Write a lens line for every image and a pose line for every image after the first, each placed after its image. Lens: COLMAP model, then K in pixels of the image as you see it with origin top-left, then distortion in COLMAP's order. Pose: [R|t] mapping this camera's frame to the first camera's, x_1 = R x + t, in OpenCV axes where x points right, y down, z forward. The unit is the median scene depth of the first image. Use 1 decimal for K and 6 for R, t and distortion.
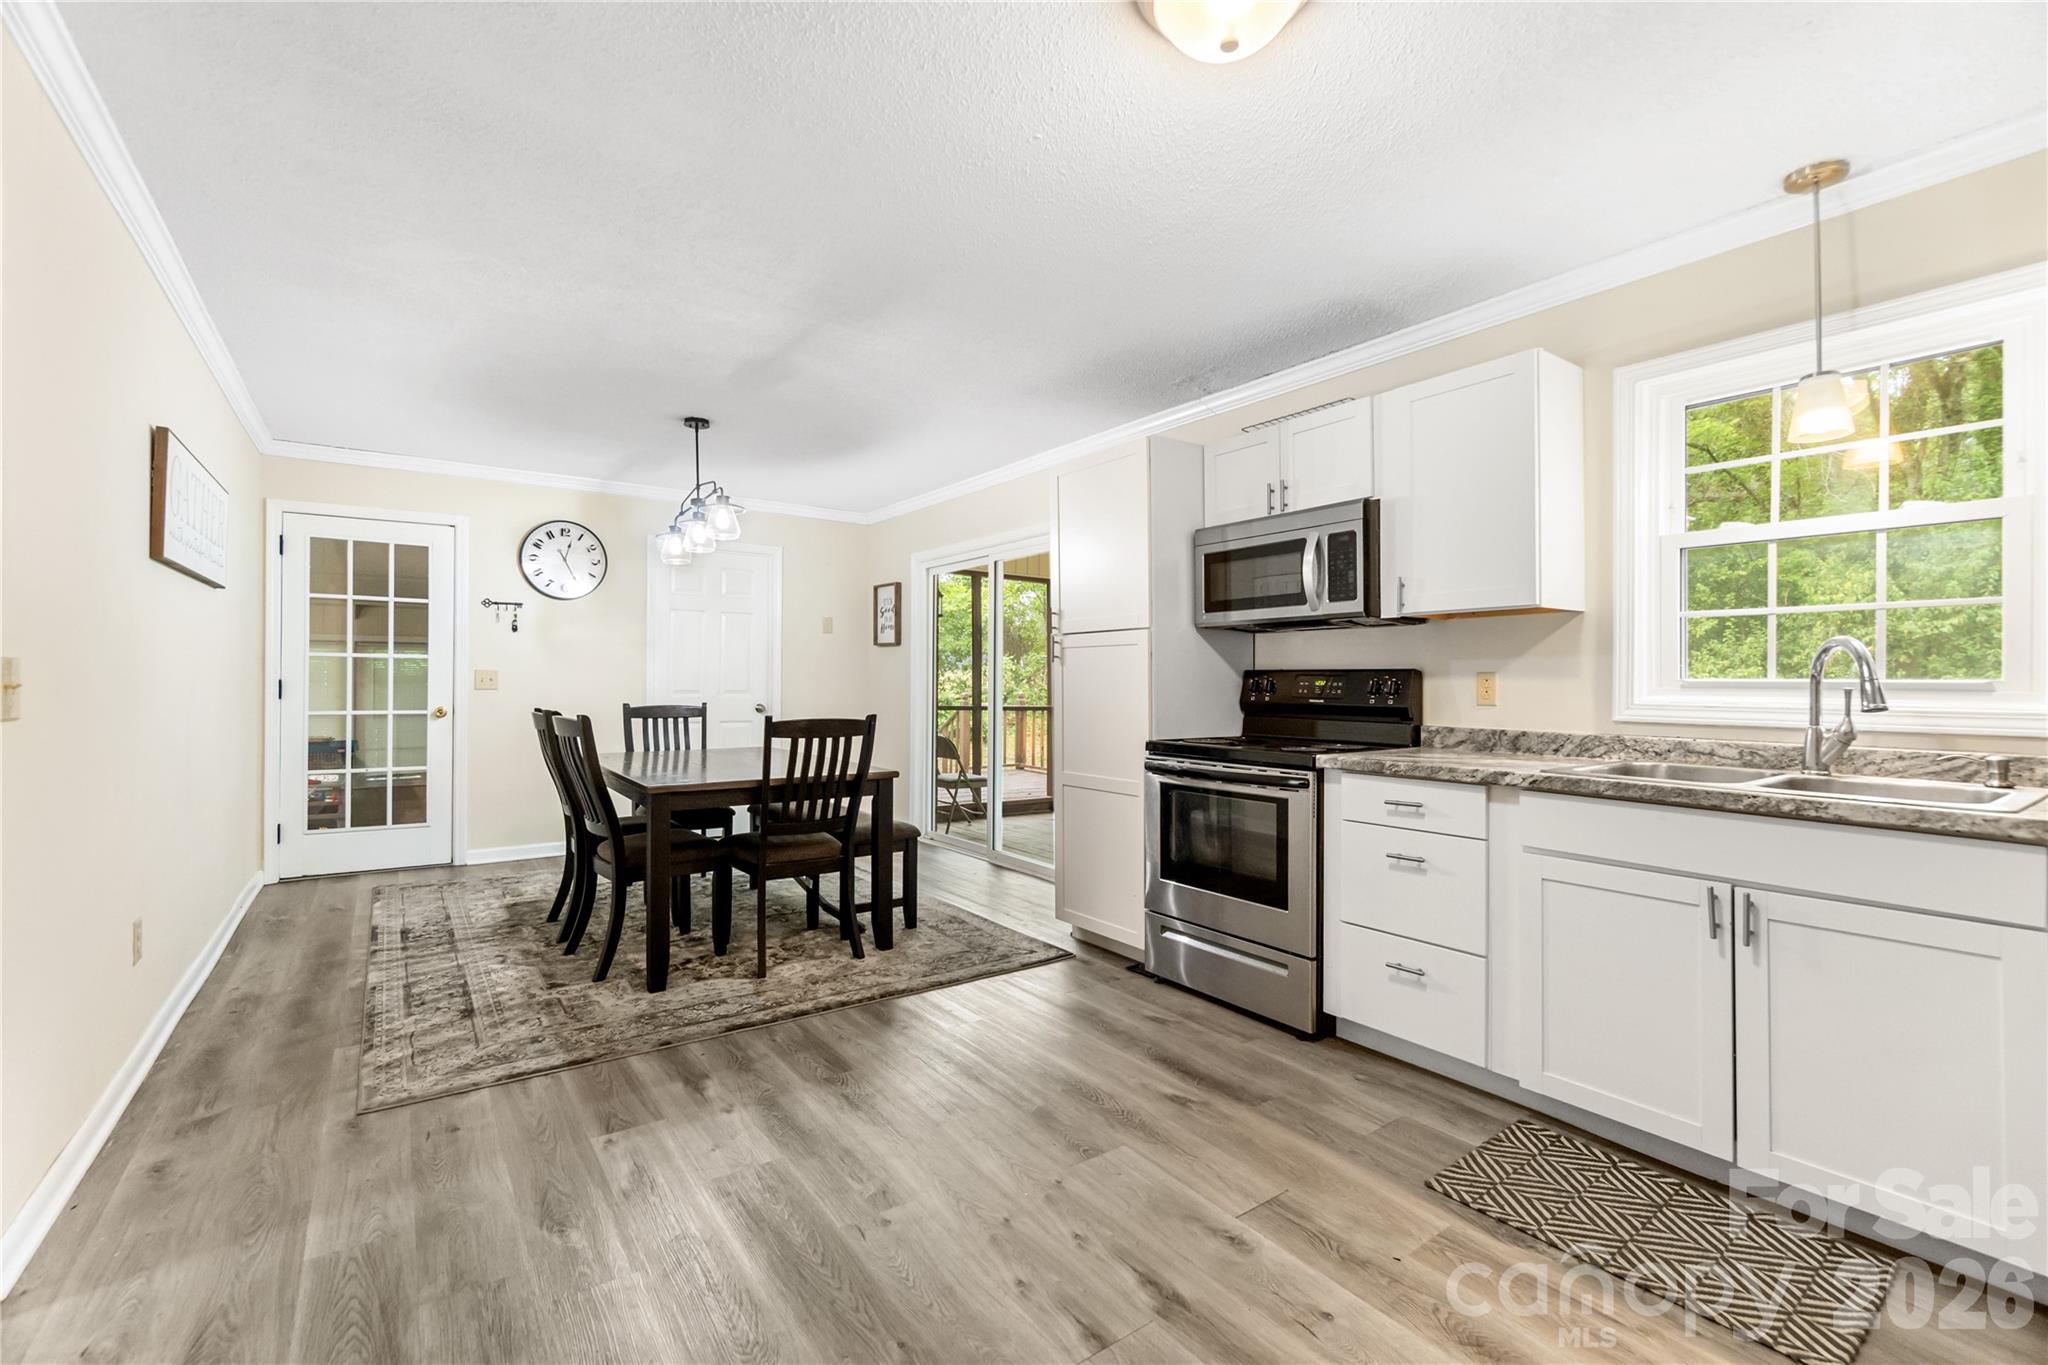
lens RADIAL K [[880.6, 0, 1024.0], [0, 880.6, 682.5], [0, 0, 1]] dist [0.000778, 0.000039]
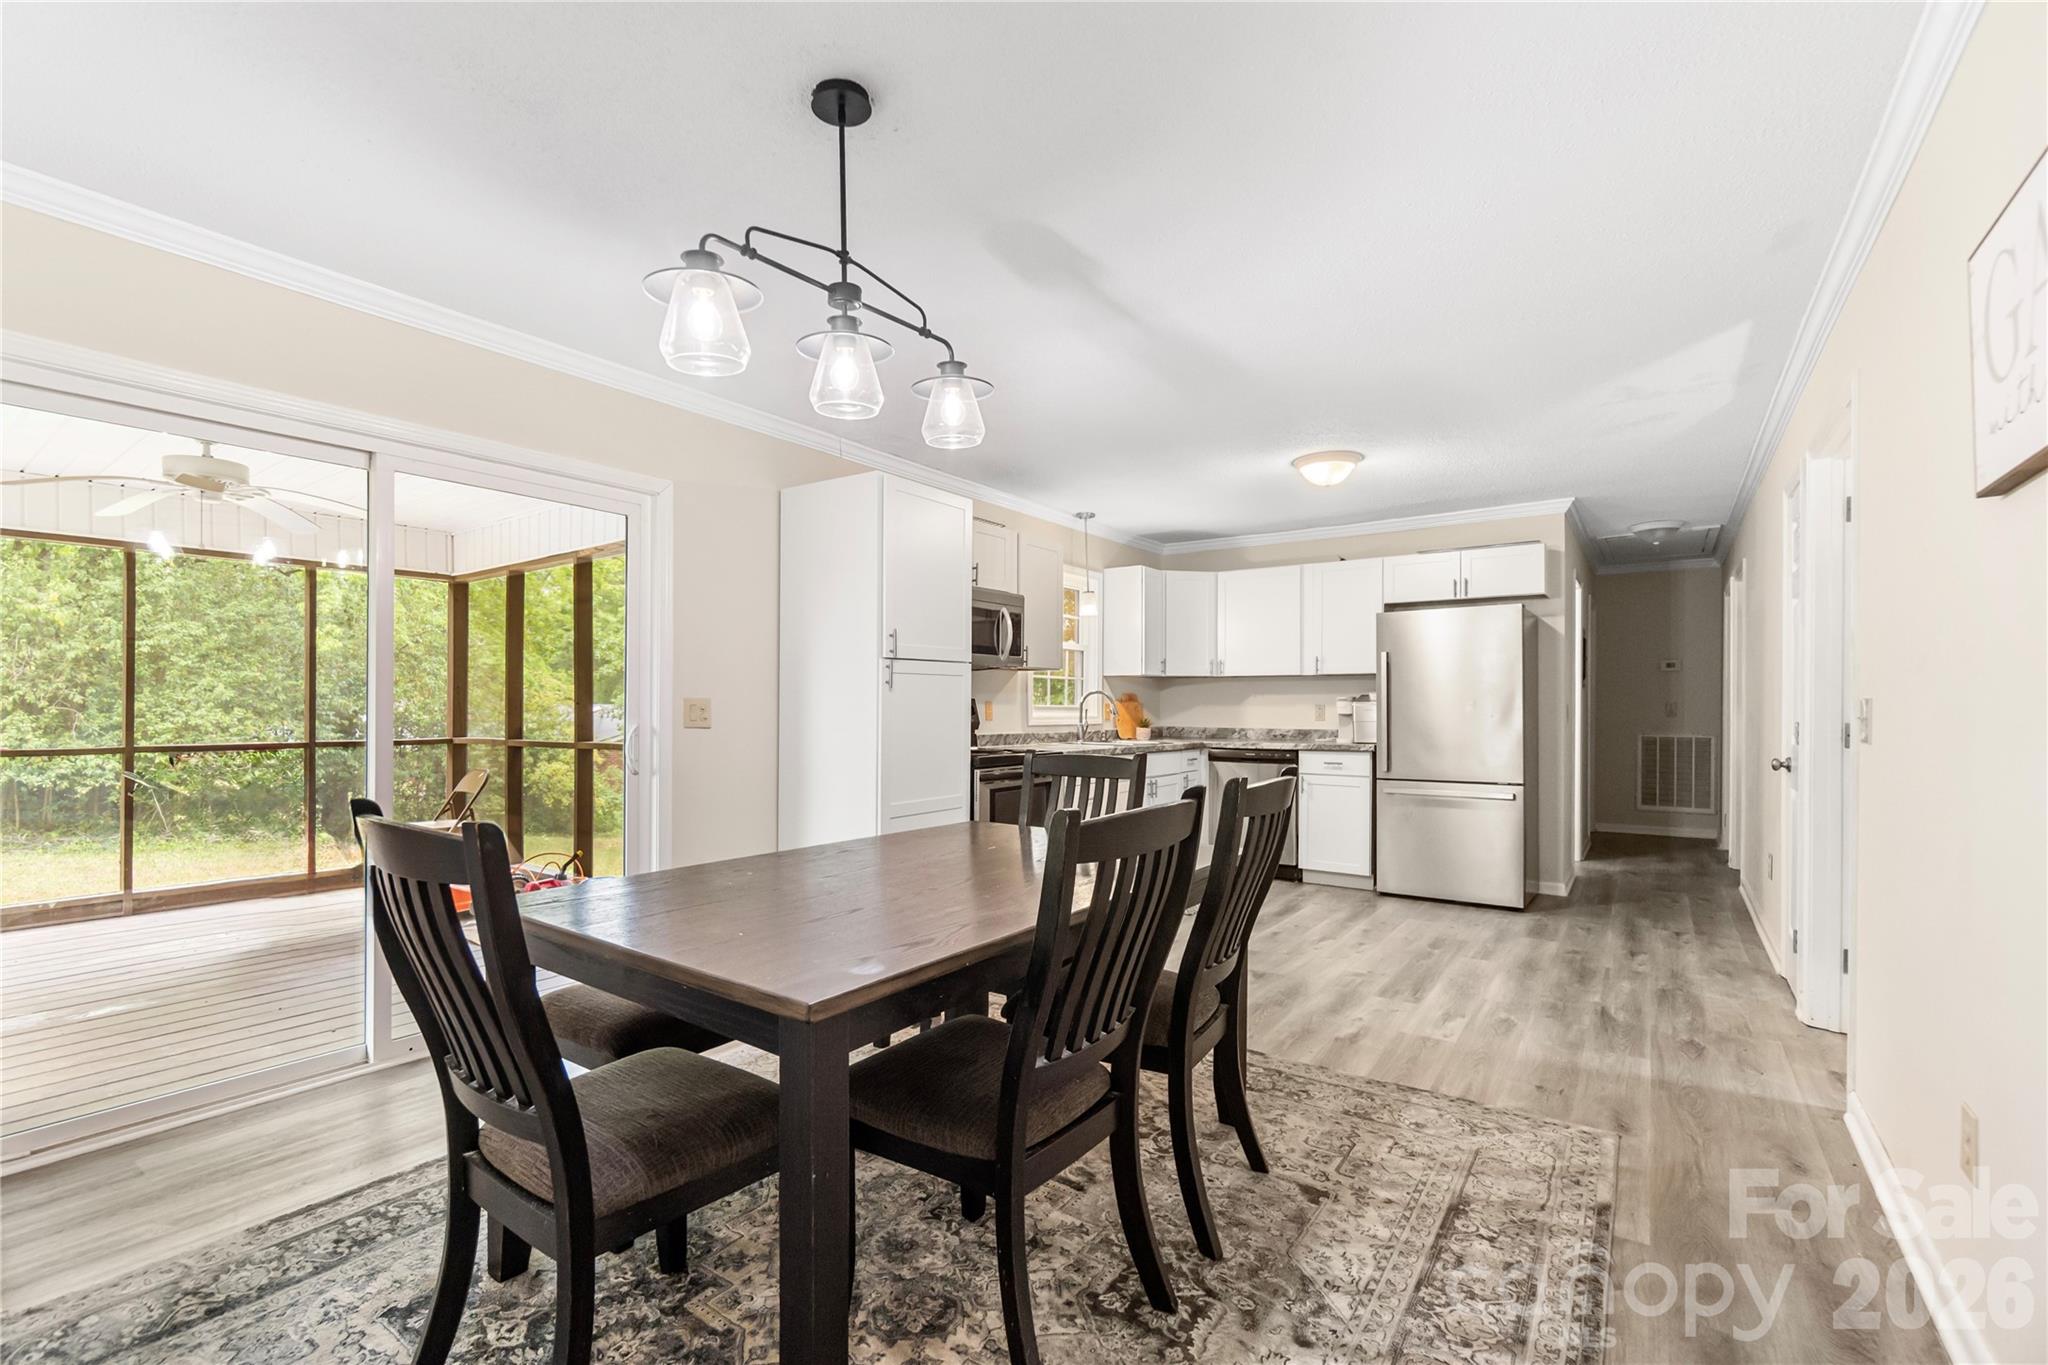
lens RADIAL K [[865.2, 0, 1014.7], [0, 865.2, 704.8], [0, 0, 1]] dist [-0.000043, 0.000195]
pose [[-0.306820, -0.003599, 0.951761, -1.183569], [-0.003109, 0.999991, 0.002779, -0.009951], [-0.951762, -0.002107, -0.306829, 1.563682]]
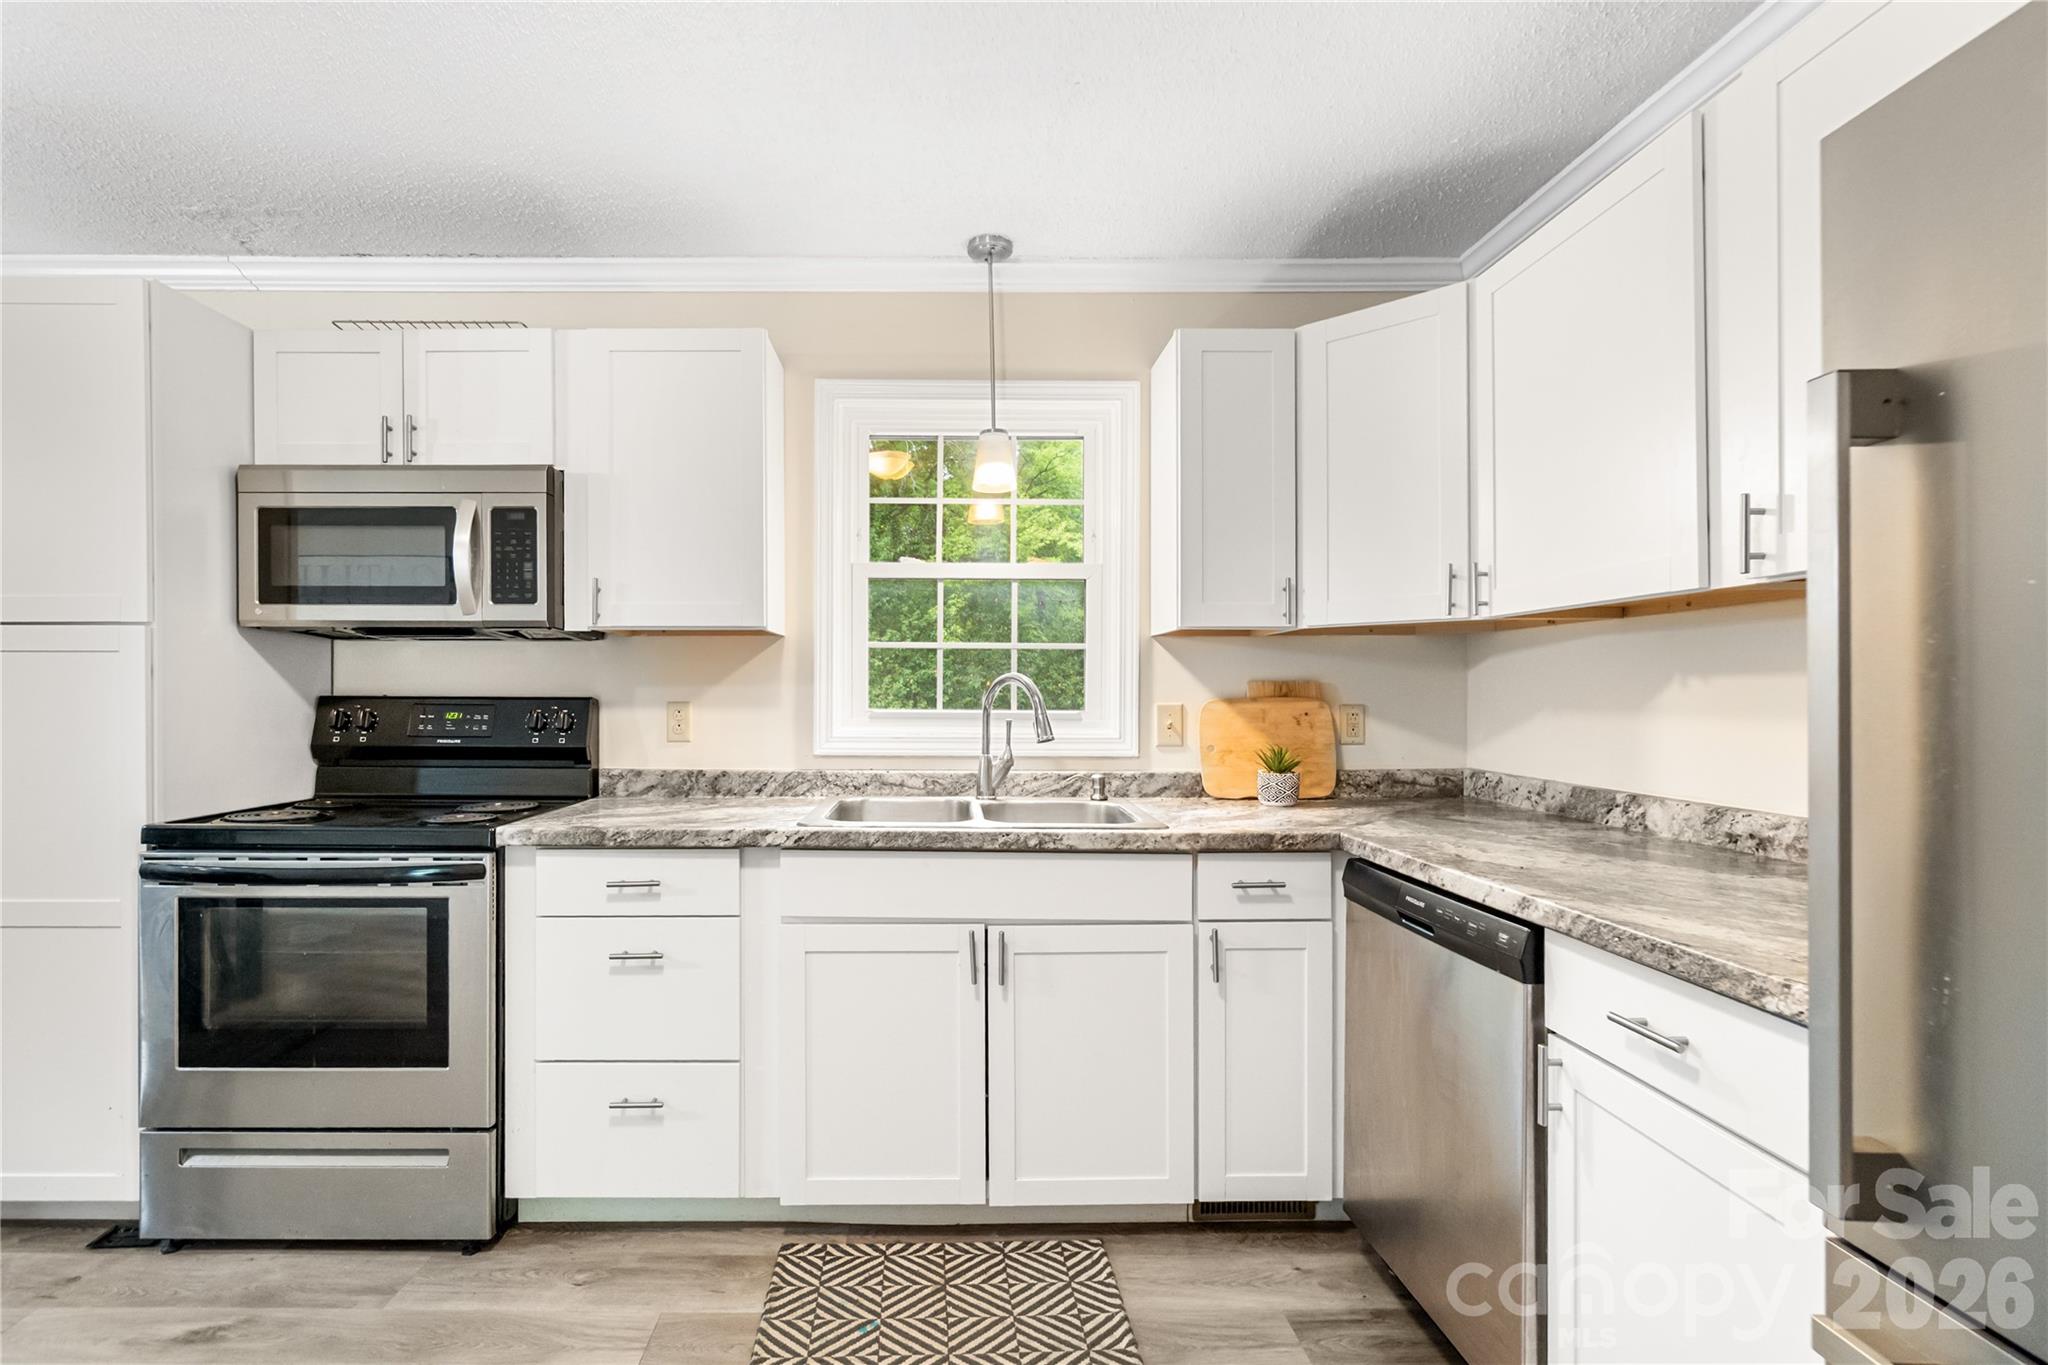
lens RADIAL K [[926.3, 0, 947.3], [0, 926.3, 692.1], [0, 0, 1]] dist [-0.007009, -0.000427]
pose [[0.581153, -0.000352, 0.813794, -0.045954], [0.000904, 1.000000, -0.000214, -0.021649], [-0.813794, 0.000860, 0.581153, 0.296602]]
